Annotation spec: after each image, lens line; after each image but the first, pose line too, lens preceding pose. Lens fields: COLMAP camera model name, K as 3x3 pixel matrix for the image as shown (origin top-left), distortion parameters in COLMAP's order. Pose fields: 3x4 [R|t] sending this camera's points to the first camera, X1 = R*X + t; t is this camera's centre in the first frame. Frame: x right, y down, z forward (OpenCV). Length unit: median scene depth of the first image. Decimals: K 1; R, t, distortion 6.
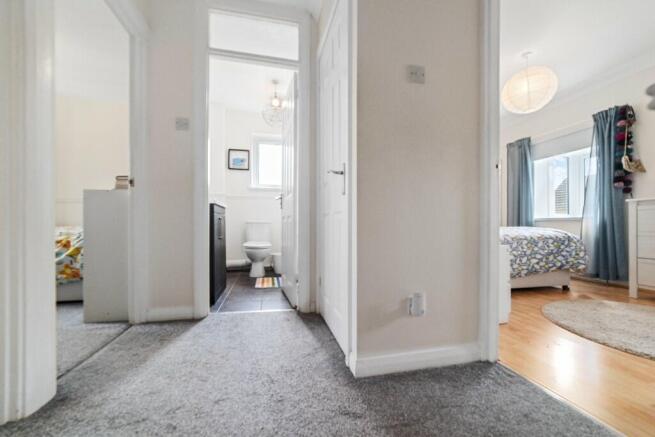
lens RADIAL K [[255.9, 0, 336.1], [0, 255.9, 221.2], [0, 0, 1]] dist [0.009679, 0.000183]
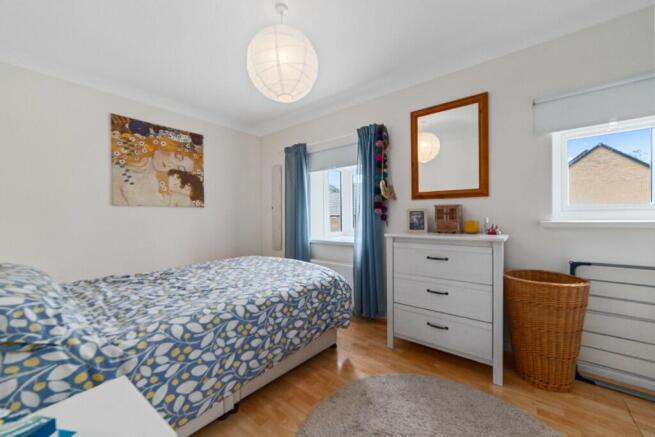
lens RADIAL K [[255.9, 0, 336.1], [0, 255.9, 221.2], [0, 0, 1]] dist [0.009679, 0.000183]
pose [[0.776934, -0.020178, 0.629258, 0.416127], [0.007342, 0.999709, 0.022991, -0.128670], [-0.629539, -0.013243, 0.776856, 0.397709]]
